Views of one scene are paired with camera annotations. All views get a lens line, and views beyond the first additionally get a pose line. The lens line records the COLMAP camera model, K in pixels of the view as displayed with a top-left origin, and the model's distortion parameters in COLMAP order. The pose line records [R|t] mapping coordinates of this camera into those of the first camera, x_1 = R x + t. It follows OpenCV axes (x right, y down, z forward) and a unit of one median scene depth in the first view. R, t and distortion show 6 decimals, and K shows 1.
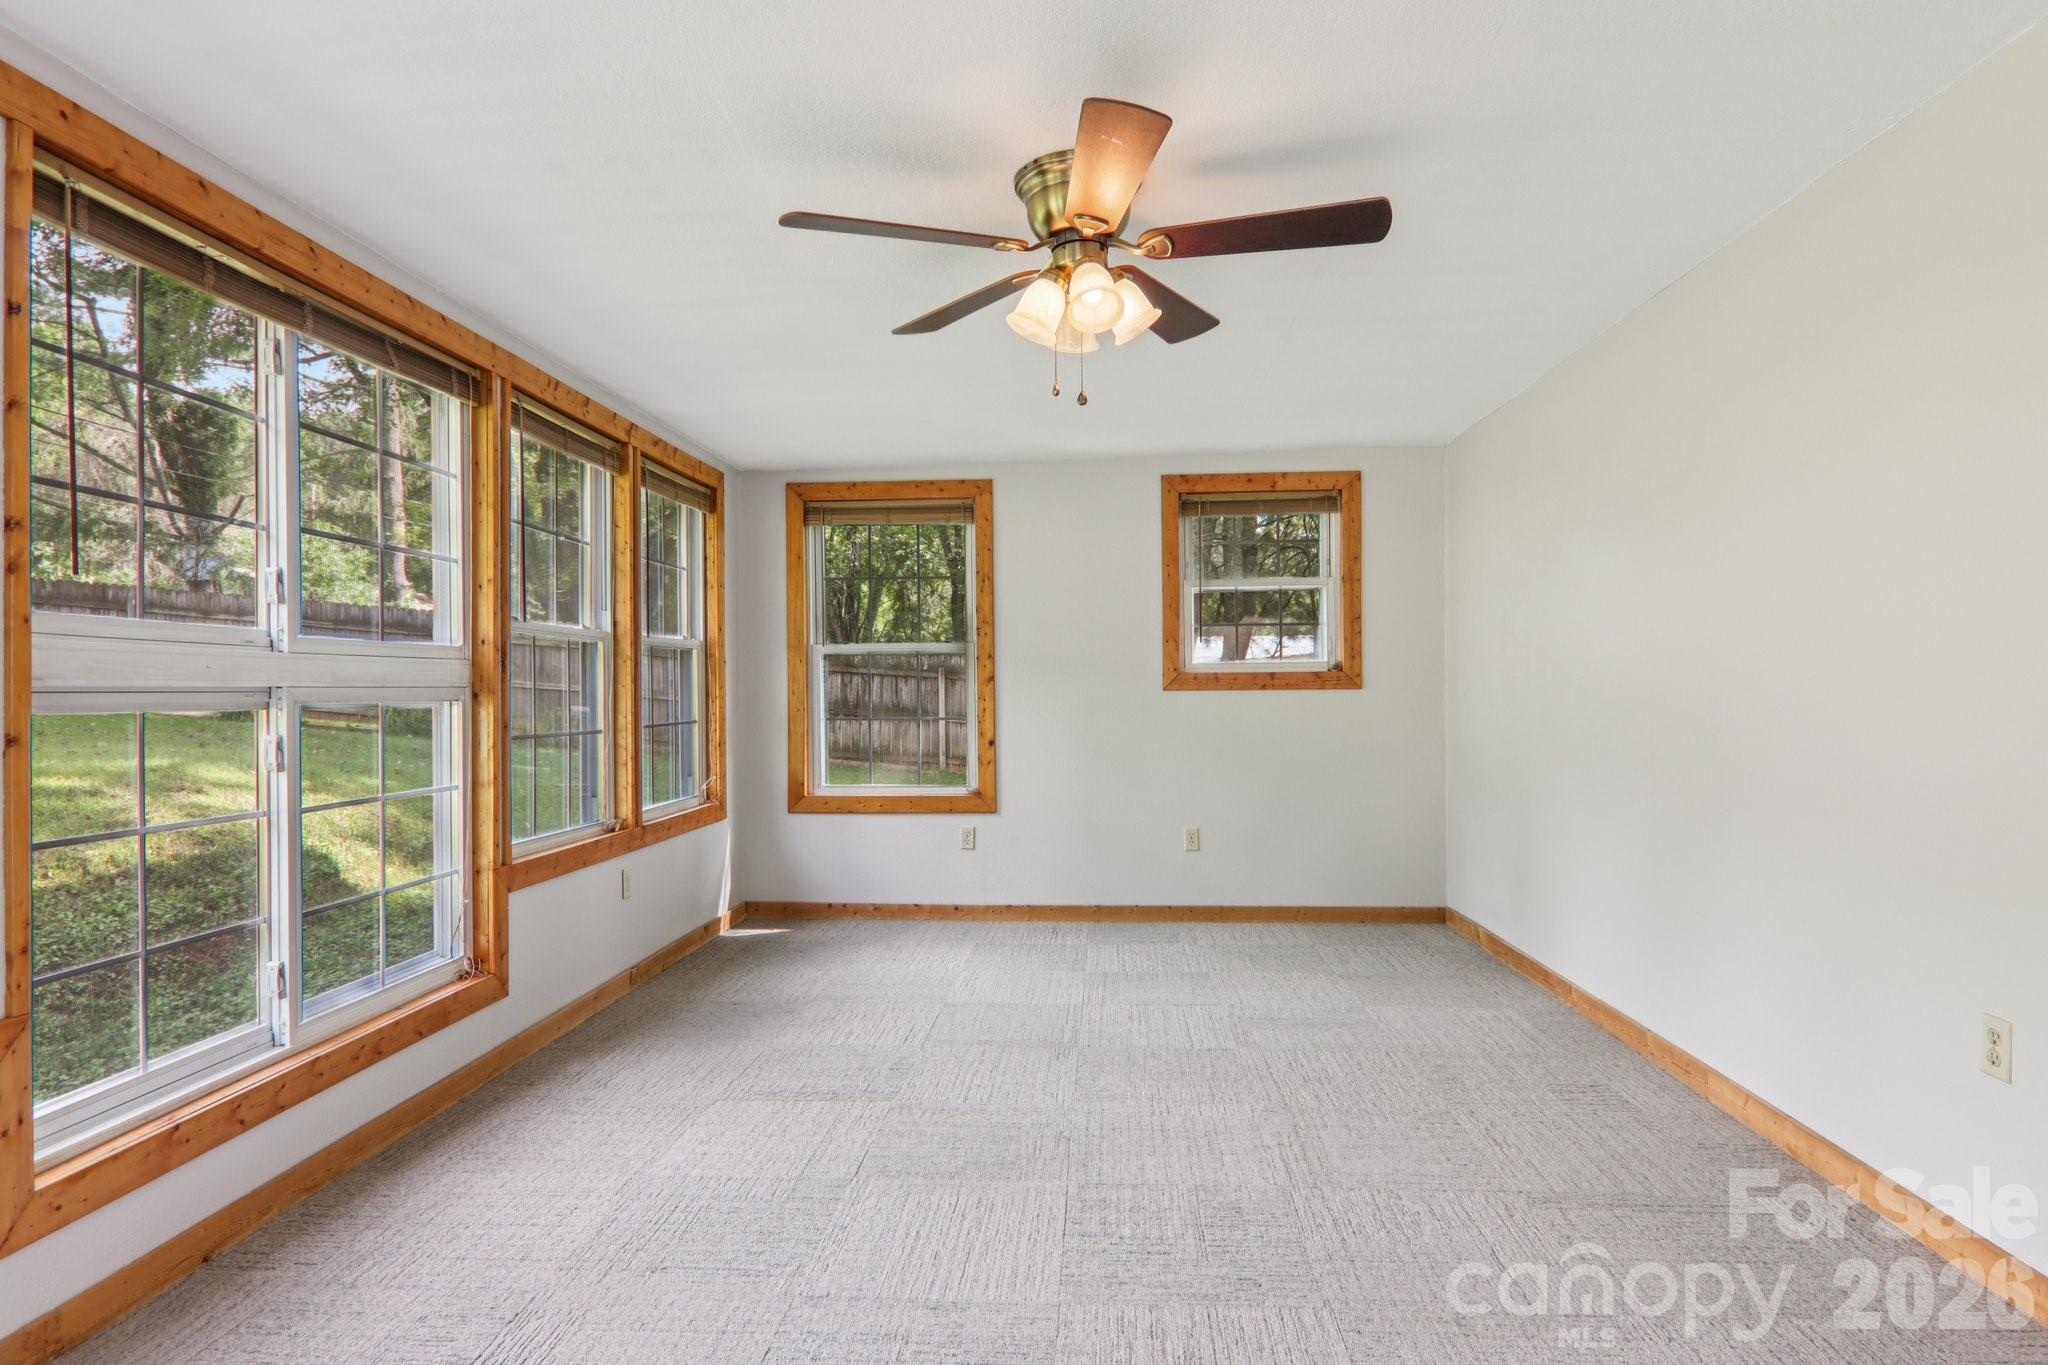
lens RADIAL K [[1149.5, 0, 1033.5], [0, 1149.5, 707.0], [0, 0, 1]] dist [0.001884, -0.007451]
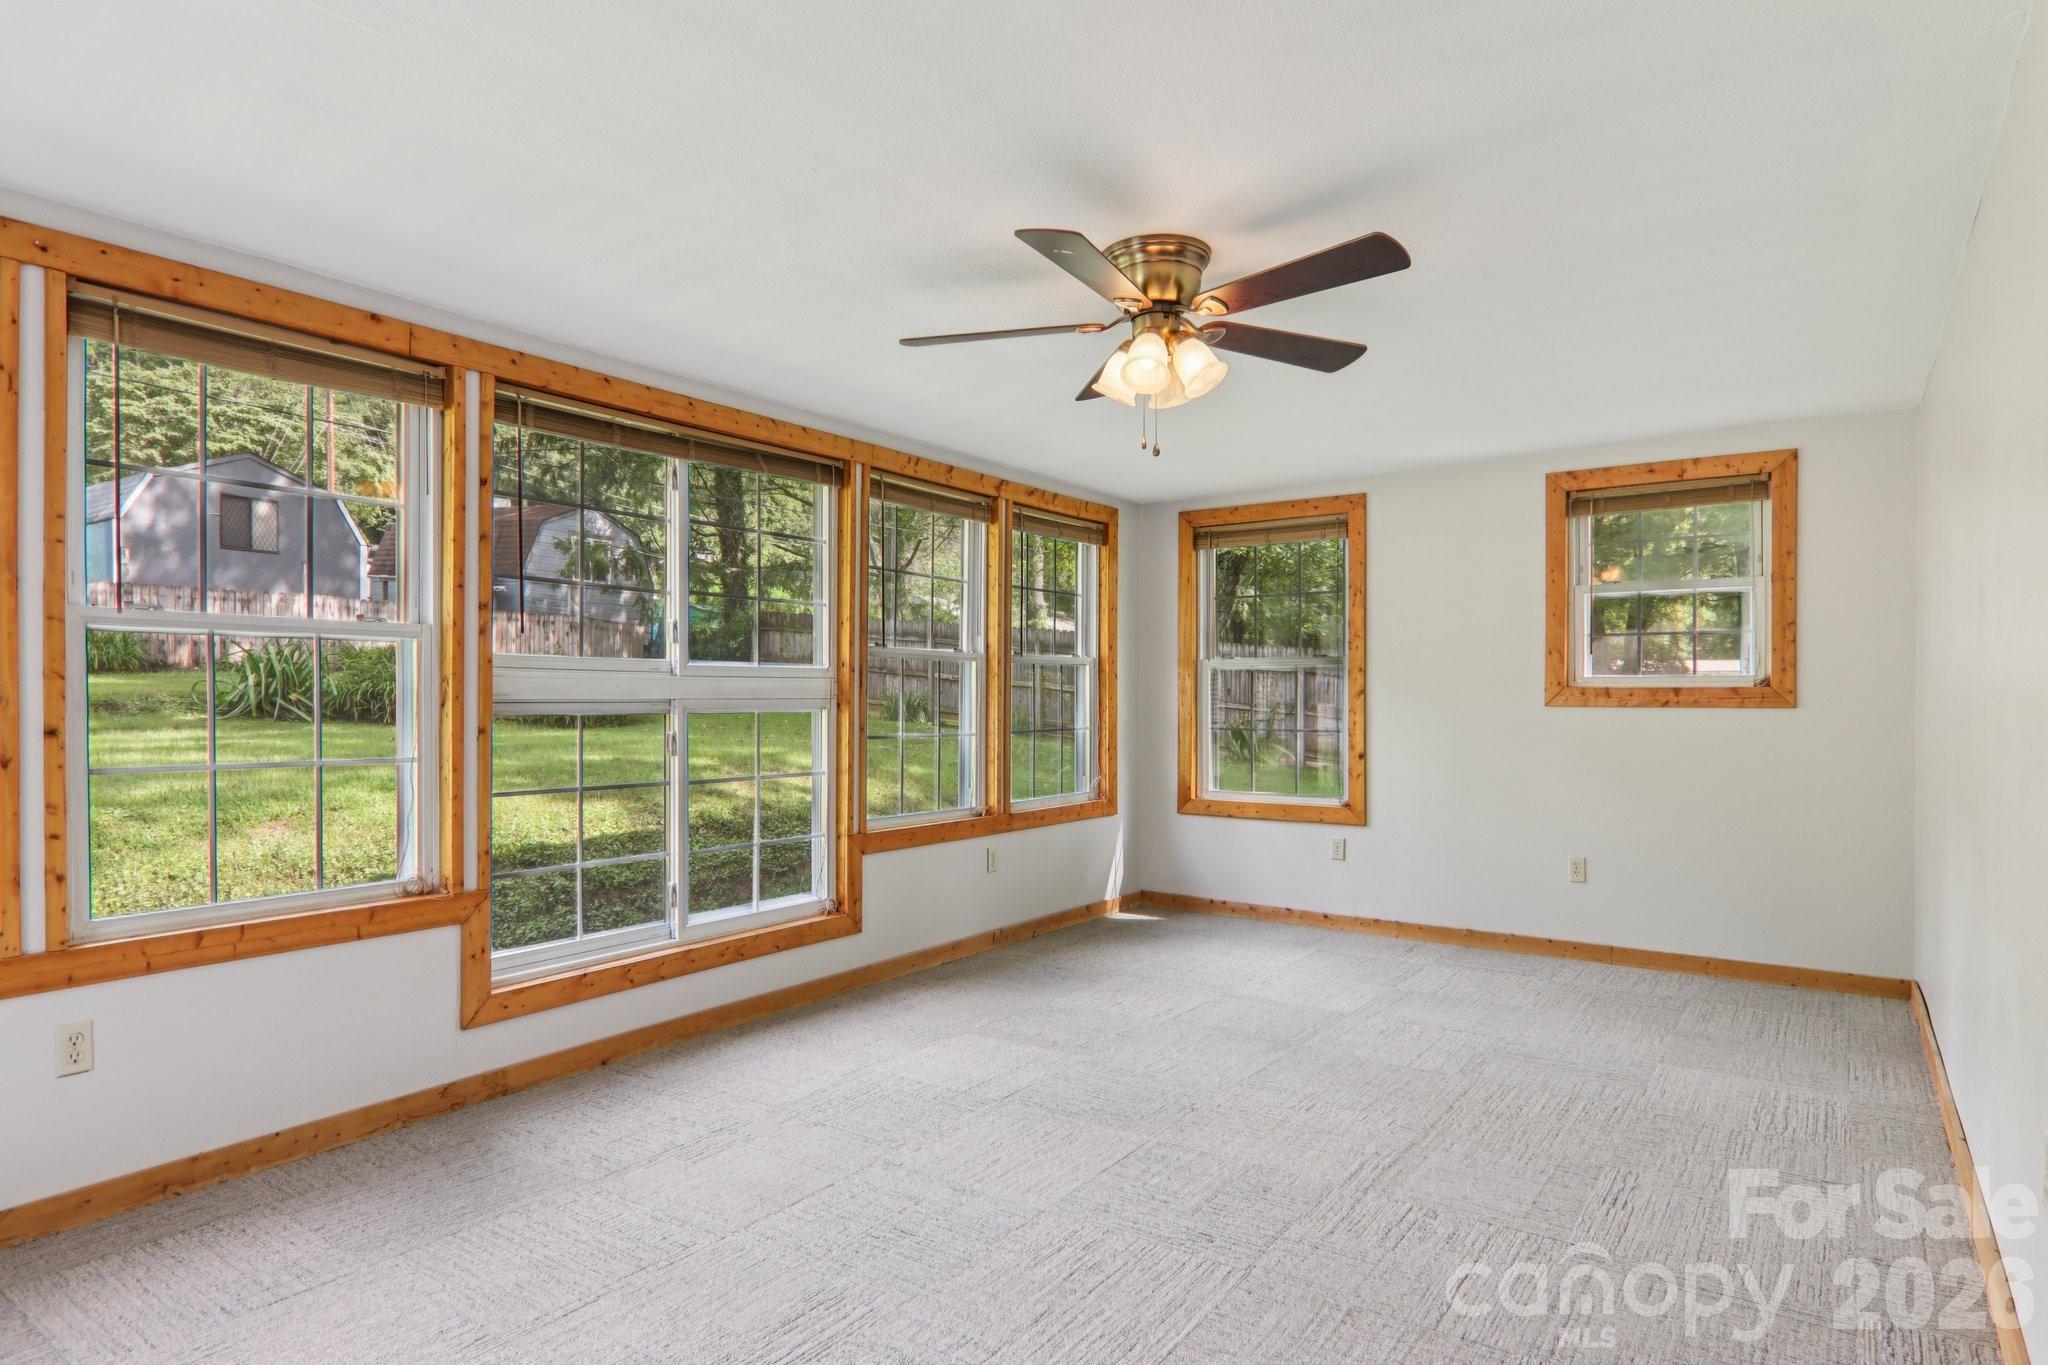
lens RADIAL K [[1176.2, 0, 1026.4], [0, 1176.2, 721.5], [0, 0, 1]] dist [0.025482, -0.030606]
pose [[0.851234, 0.020637, -0.524380, 0.312649], [-0.016396, 0.999785, 0.012732, -0.008773], [0.524529, -0.002240, 0.851389, -0.038812]]
